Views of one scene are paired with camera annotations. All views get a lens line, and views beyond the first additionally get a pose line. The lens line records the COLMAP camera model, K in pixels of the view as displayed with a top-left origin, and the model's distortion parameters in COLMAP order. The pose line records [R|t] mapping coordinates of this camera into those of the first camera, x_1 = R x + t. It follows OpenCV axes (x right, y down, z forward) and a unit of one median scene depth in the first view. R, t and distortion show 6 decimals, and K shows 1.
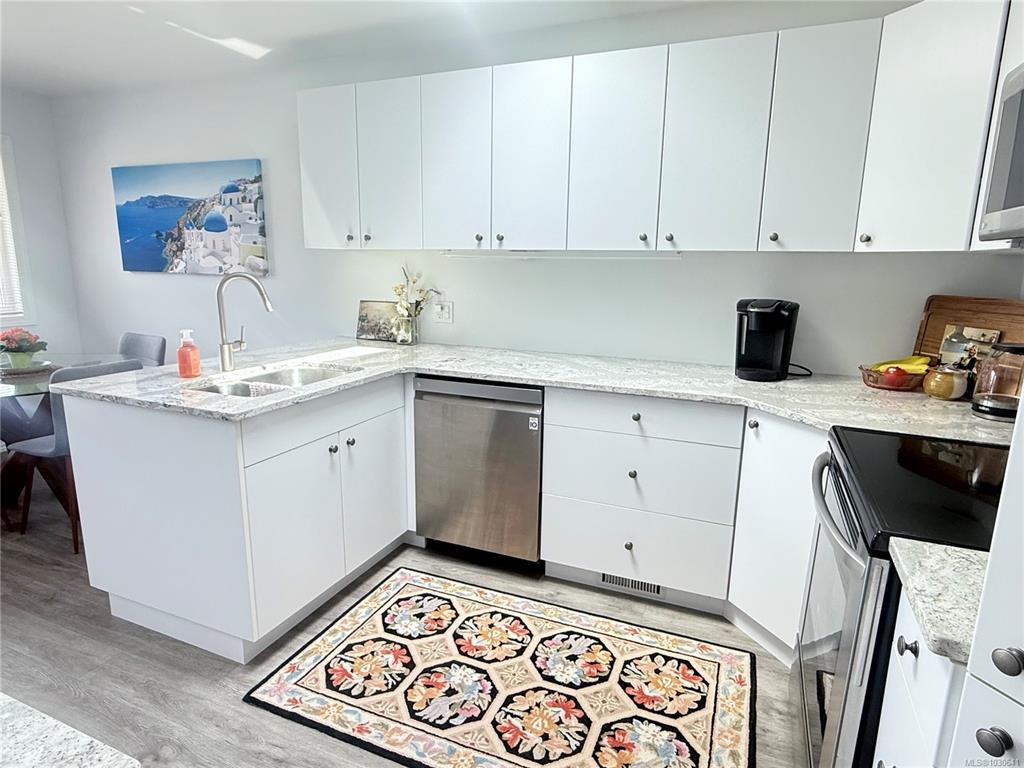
lens RADIAL K [[590.2, 0, 511.2], [0, 590.2, 384.6], [0, 0, 1]] dist [-0.001750, -0.001402]
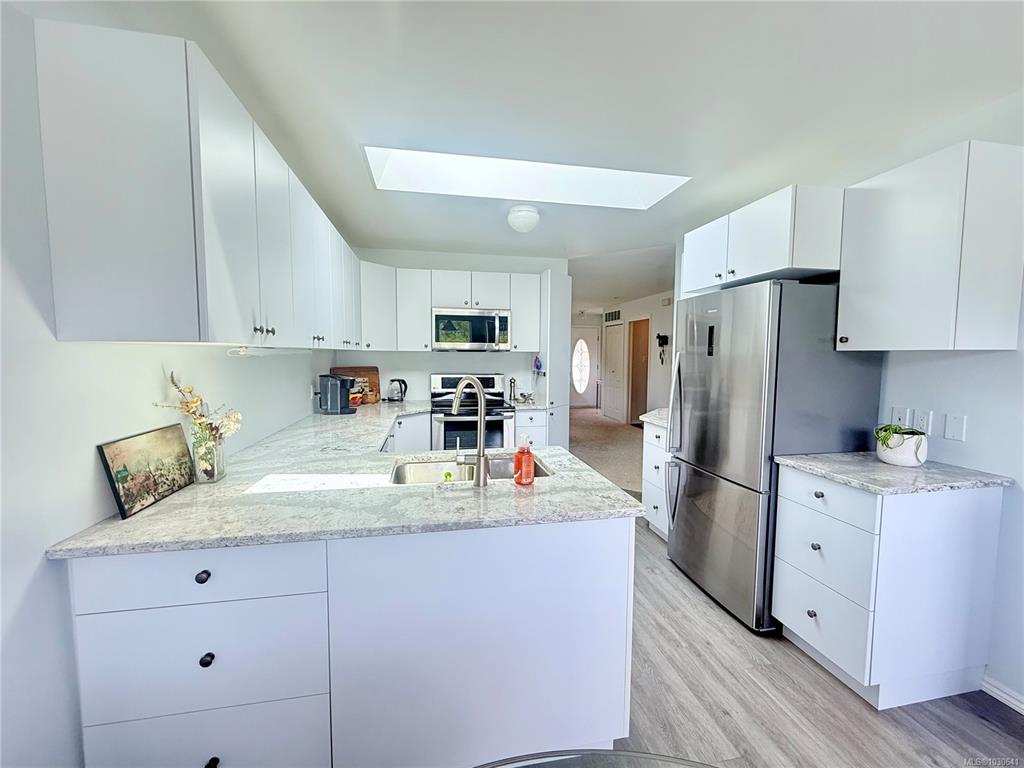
lens RADIAL K [[410.1, 0, 505.6], [0, 410.1, 388.8], [0, 0, 1]] dist [0.000260, -0.002815]
pose [[-0.546309, -0.088313, 0.832915, -0.668130], [0.156690, 0.966094, 0.205207, -0.190983], [-0.822797, 0.242616, -0.513948, 0.832429]]
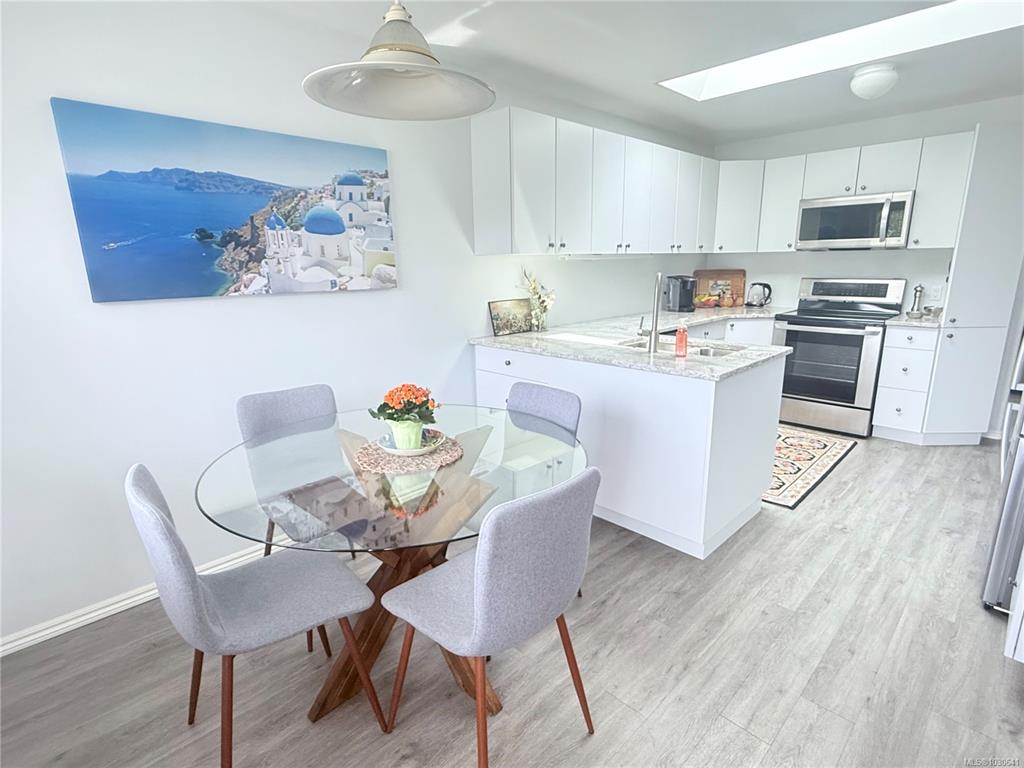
lens RADIAL K [[516.2, 0, 509.7], [0, 516.2, 385.7], [0, 0, 1]] dist [0.001275, 0.000064]
pose [[0.384052, -0.240030, 0.891566, -1.064013], [0.210519, 0.962948, 0.168564, -0.137047], [-0.898992, 0.122954, 0.420353, 0.545052]]
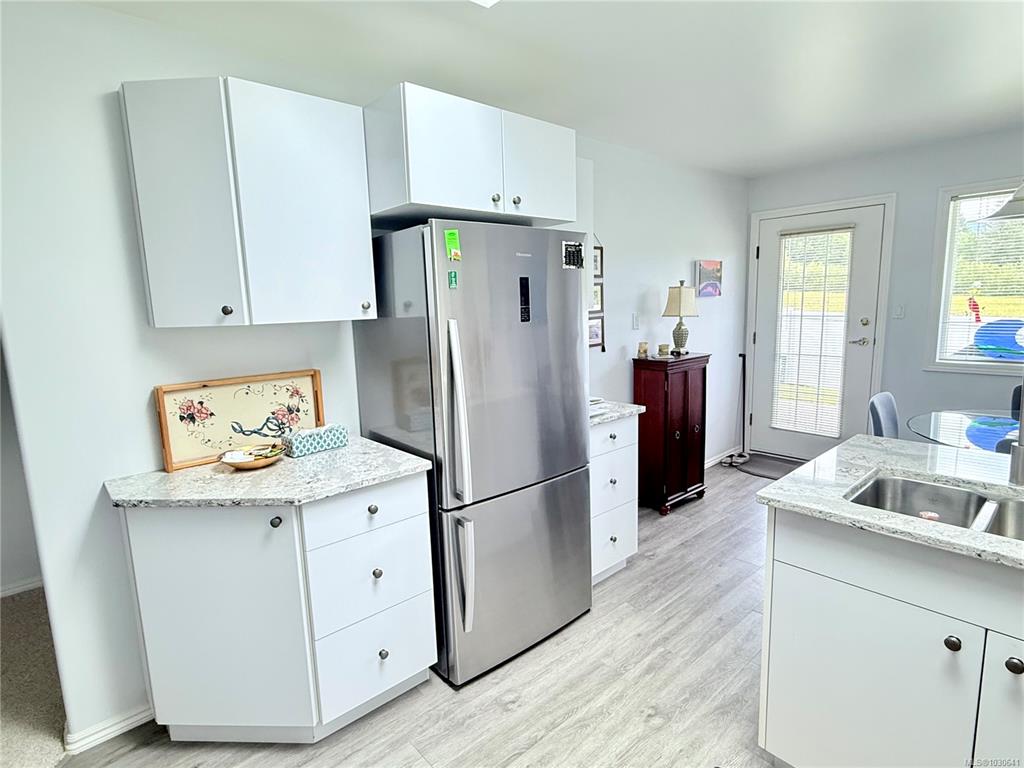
lens RADIAL K [[536.2, 0, 512.0], [0, 536.2, 384.7], [0, 0, 1]] dist [0.018603, -0.000023]
pose [[-0.426745, 0.132564, -0.894603, 0.215913], [-0.158777, 0.962852, 0.218417, -0.118929], [0.890325, 0.235251, -0.389844, 0.459046]]
